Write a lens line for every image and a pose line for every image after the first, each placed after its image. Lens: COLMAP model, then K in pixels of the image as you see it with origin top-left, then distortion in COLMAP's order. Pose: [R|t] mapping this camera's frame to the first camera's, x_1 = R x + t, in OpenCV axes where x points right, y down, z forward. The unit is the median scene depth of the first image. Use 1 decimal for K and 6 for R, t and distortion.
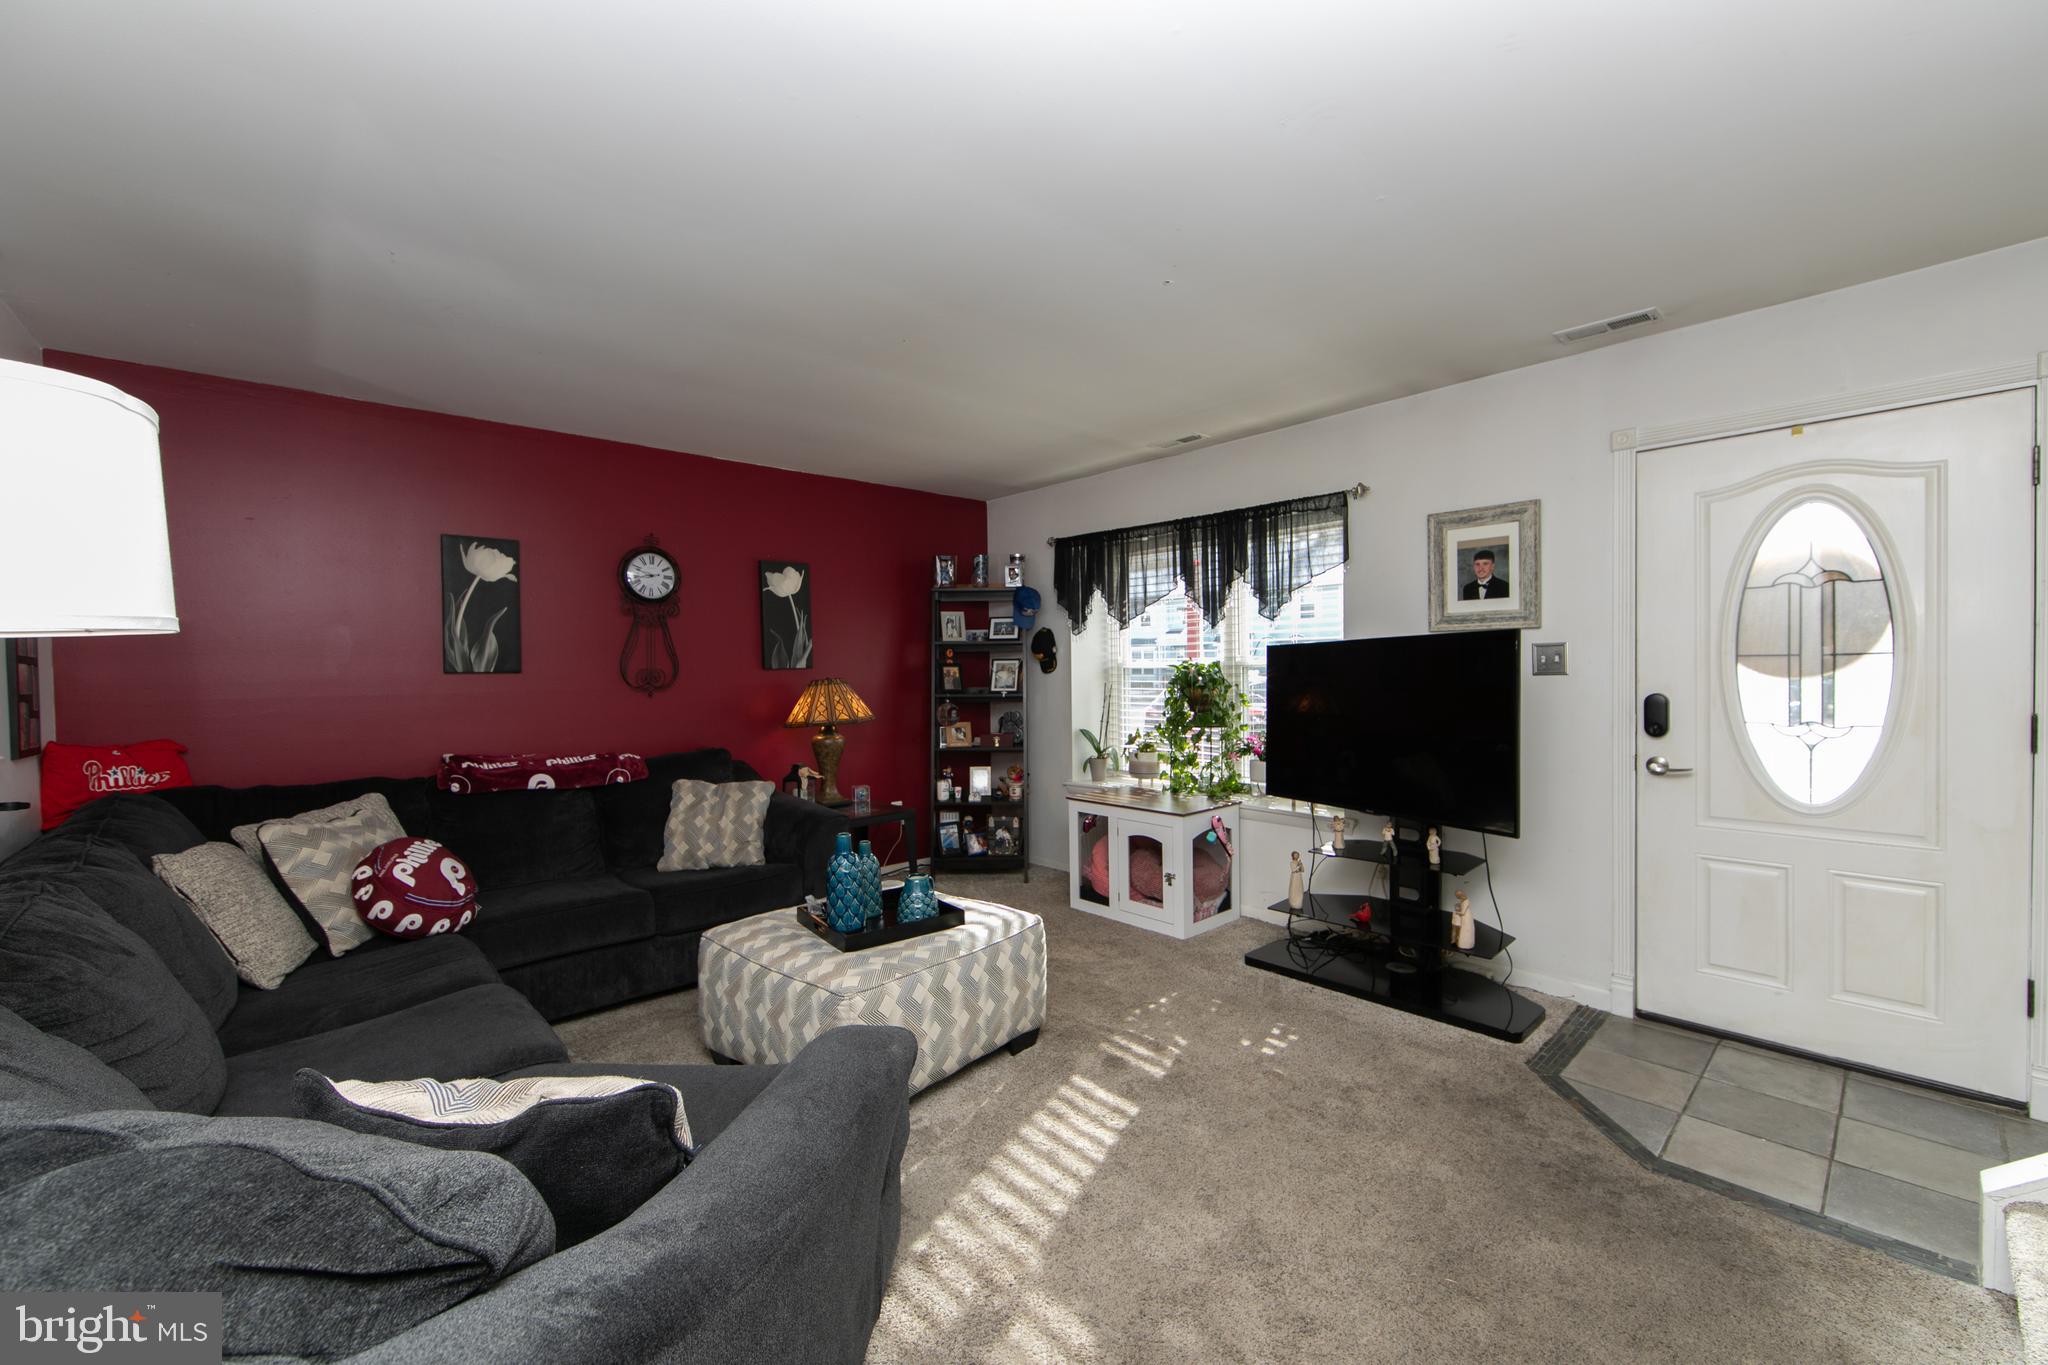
lens RADIAL K [[810.2, 0, 1009.4], [0, 810.2, 677.3], [0, 0, 1]] dist [-0.001605, 0.000050]
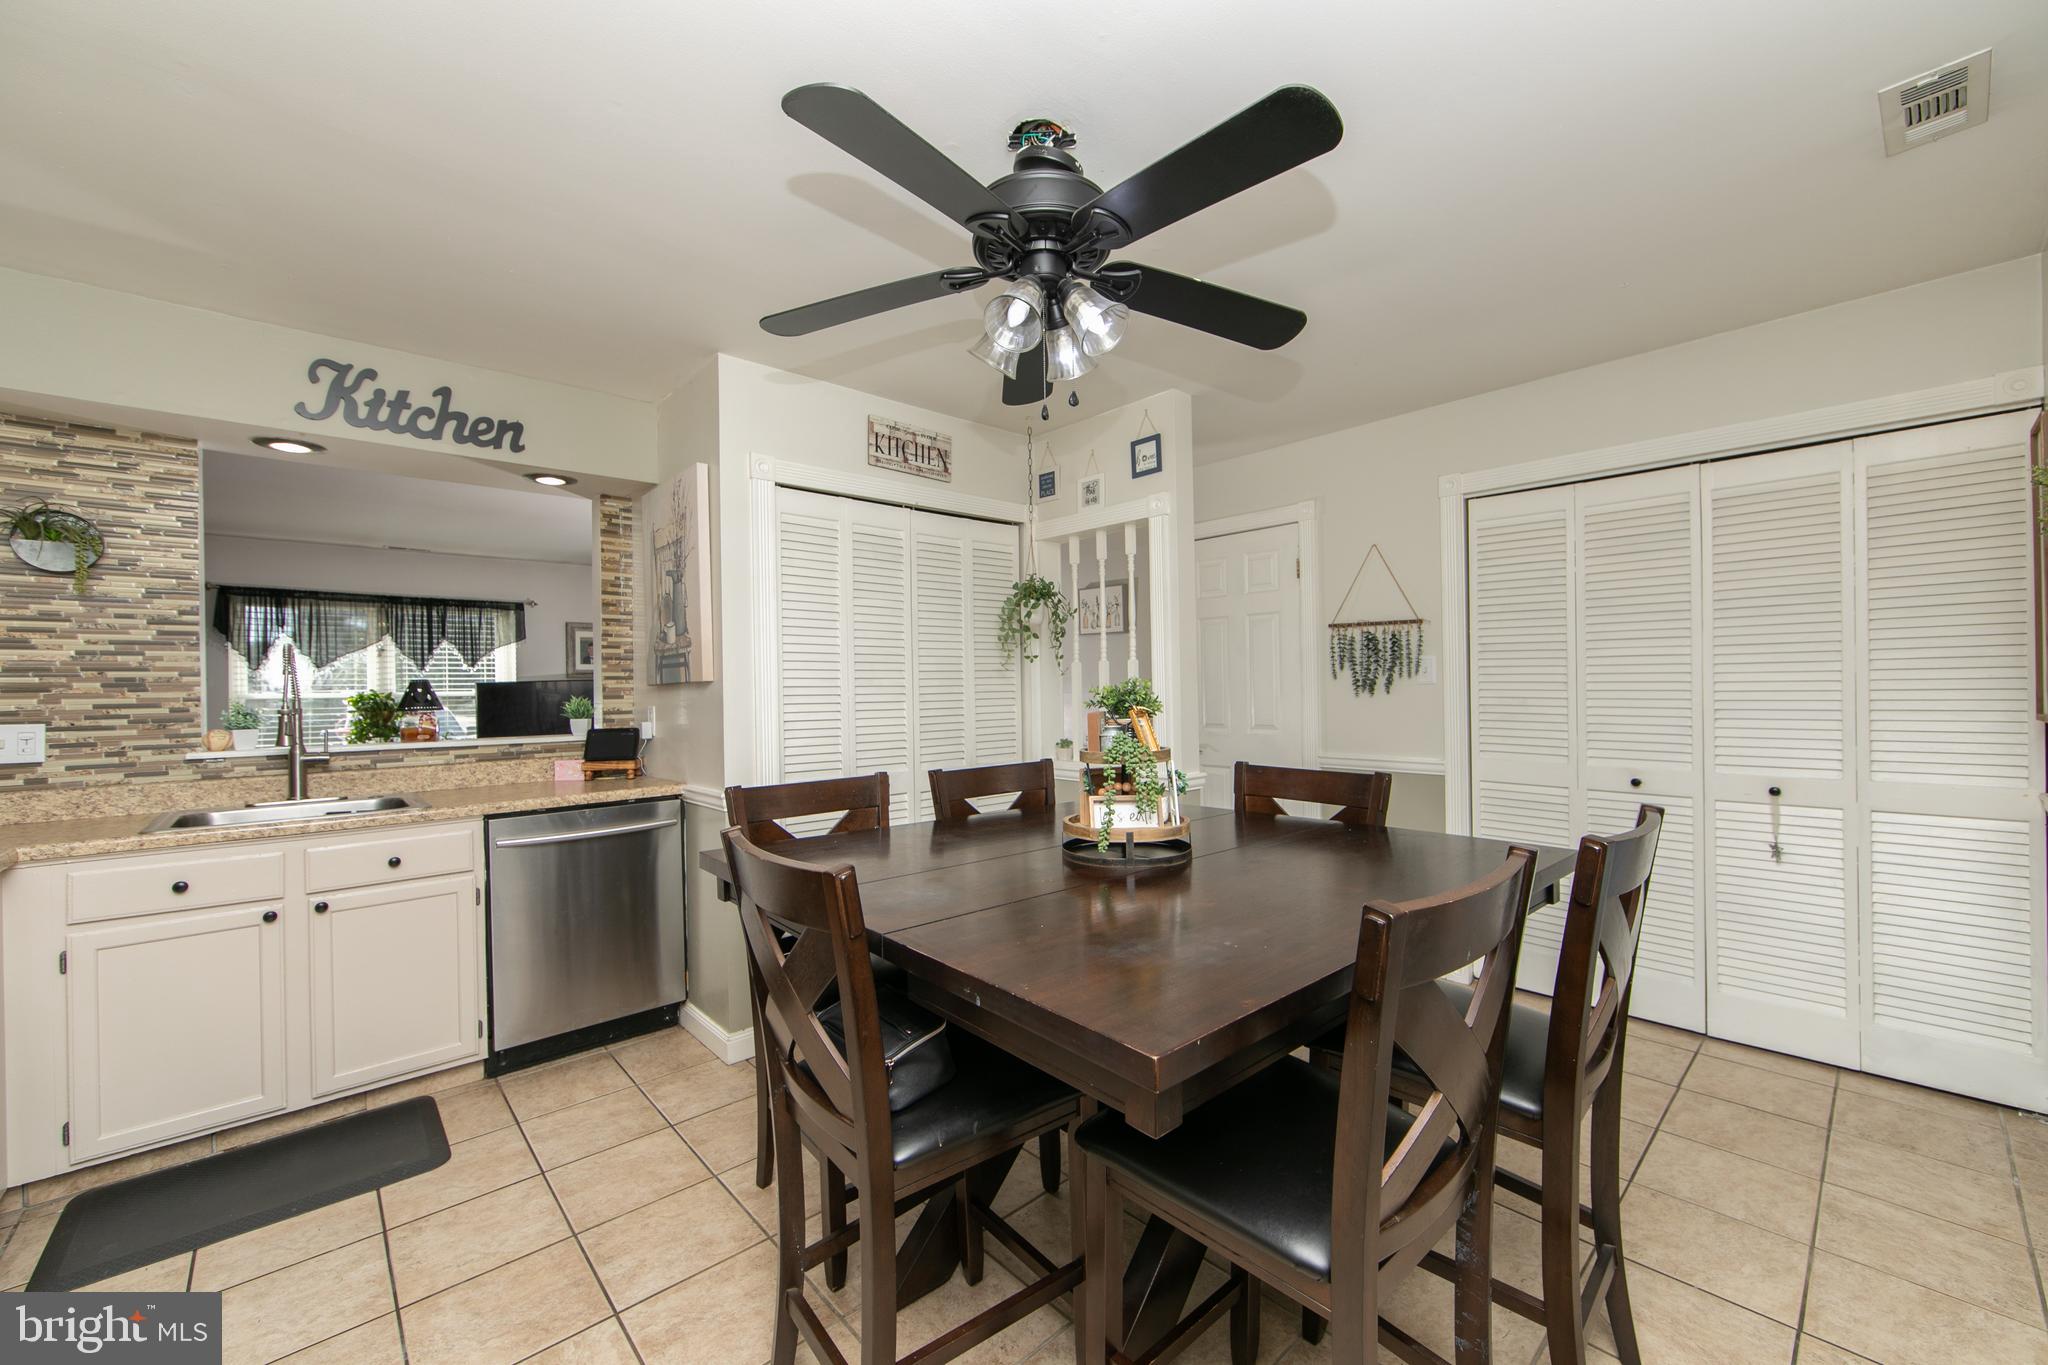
lens RADIAL K [[801.4, 0, 1025.4], [0, 801.4, 684.8], [0, 0, 1]] dist [-0.004180, 0.000030]
pose [[-0.024173, 0.019828, 0.999511, -1.362548], [0.030964, 0.999338, -0.019076, 0.031258], [-0.999228, 0.030488, -0.024771, -0.103722]]
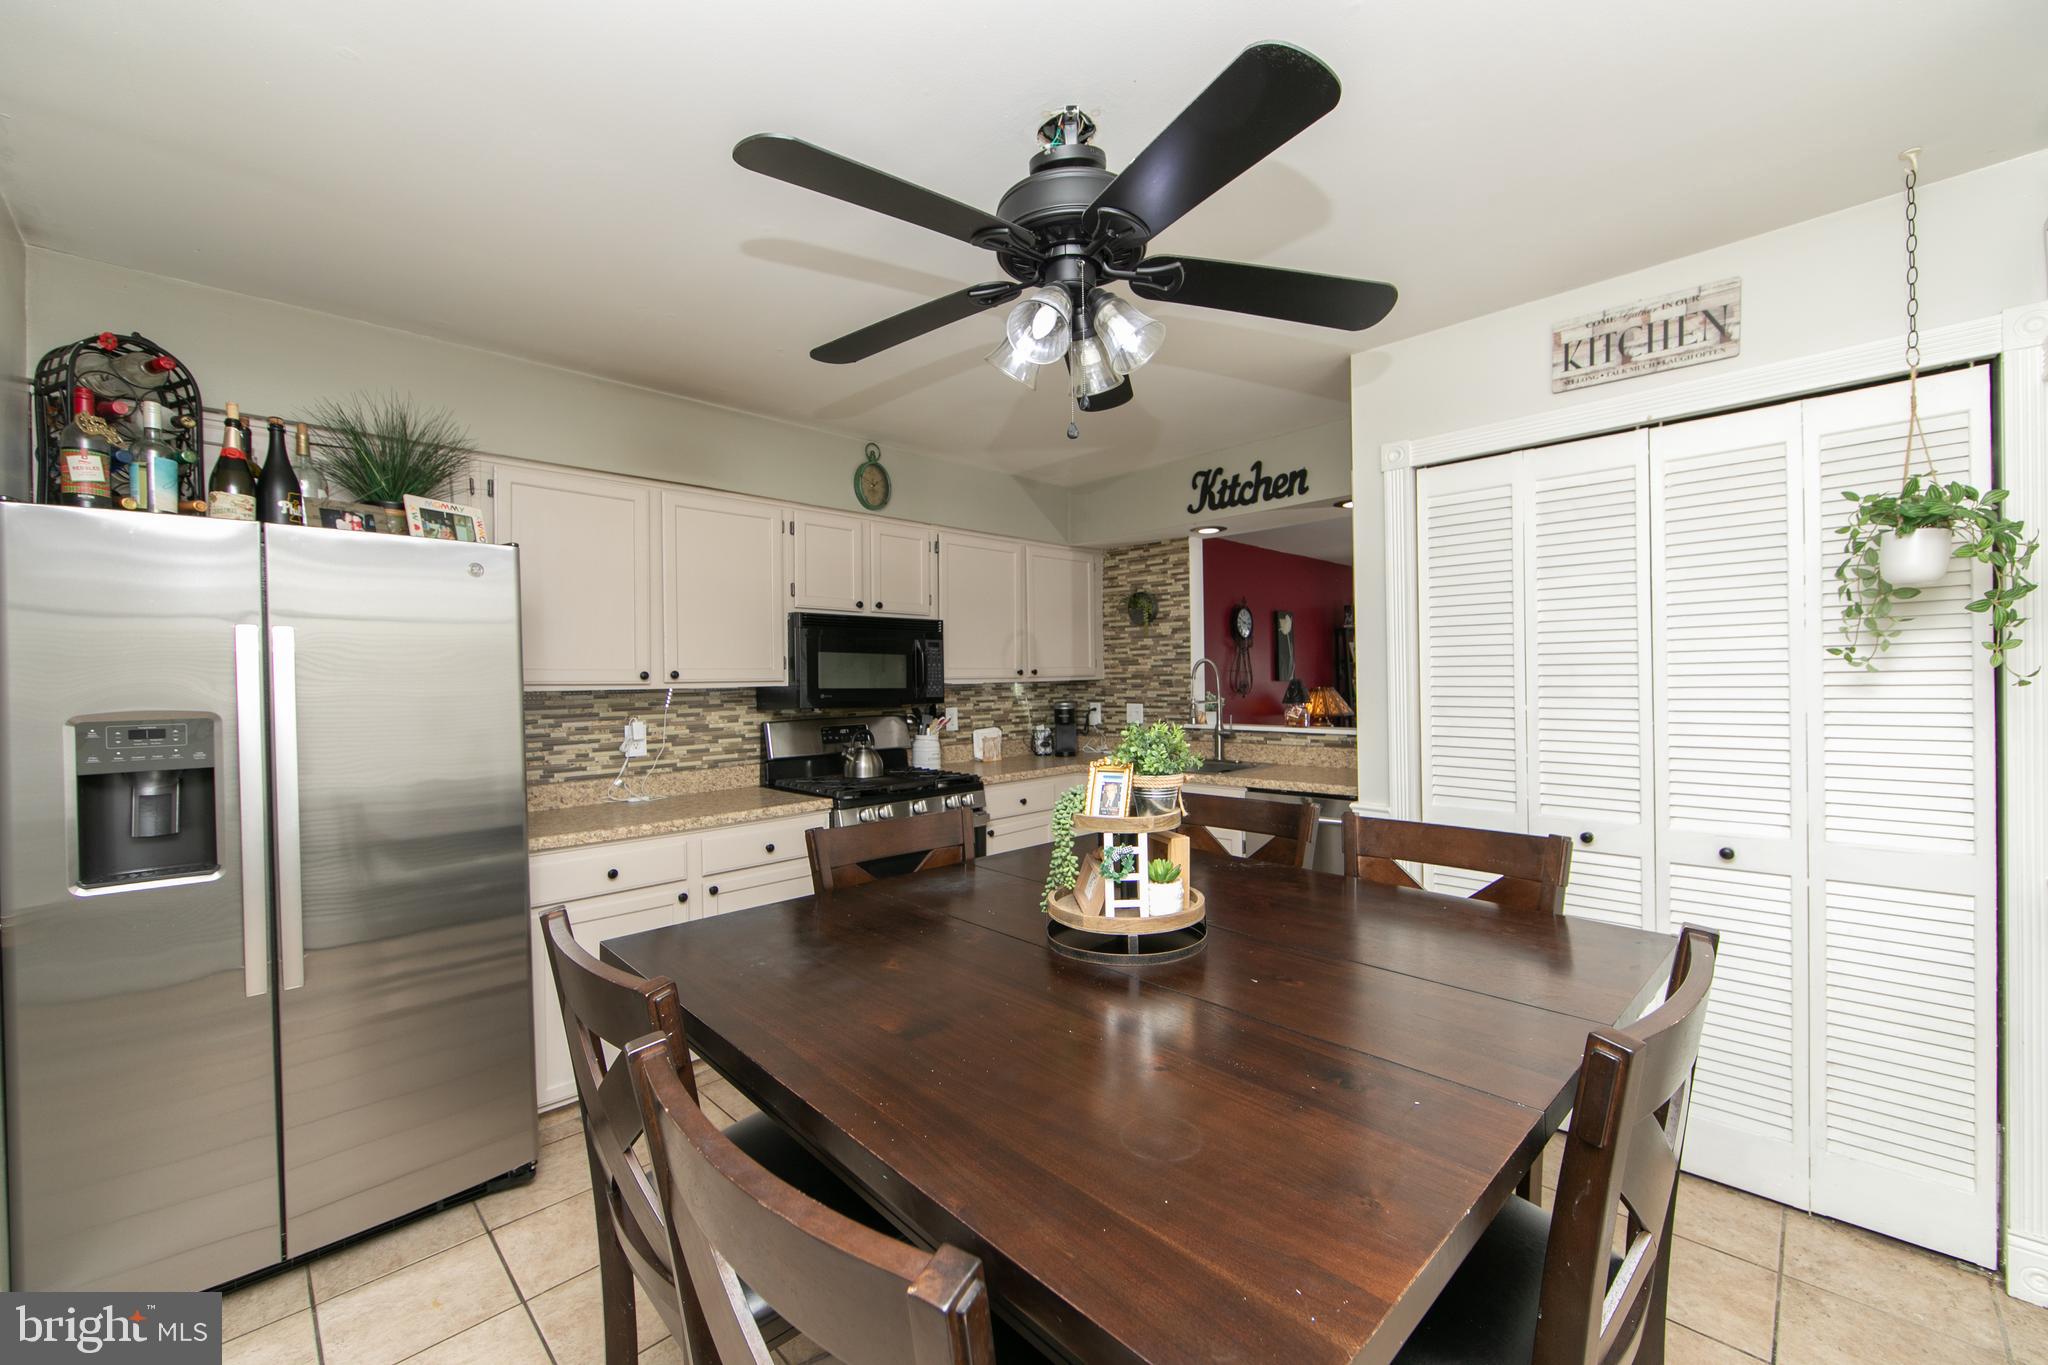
lens RADIAL K [[801.4, 0, 1025.4], [0, 801.4, 684.8], [0, 0, 1]] dist [-0.004180, 0.000030]
pose [[0.997780, -0.003847, 0.066482, -0.983055], [0.004250, 0.999973, -0.005916, 0.004436], [-0.066457, 0.006186, 0.997770, -0.531706]]
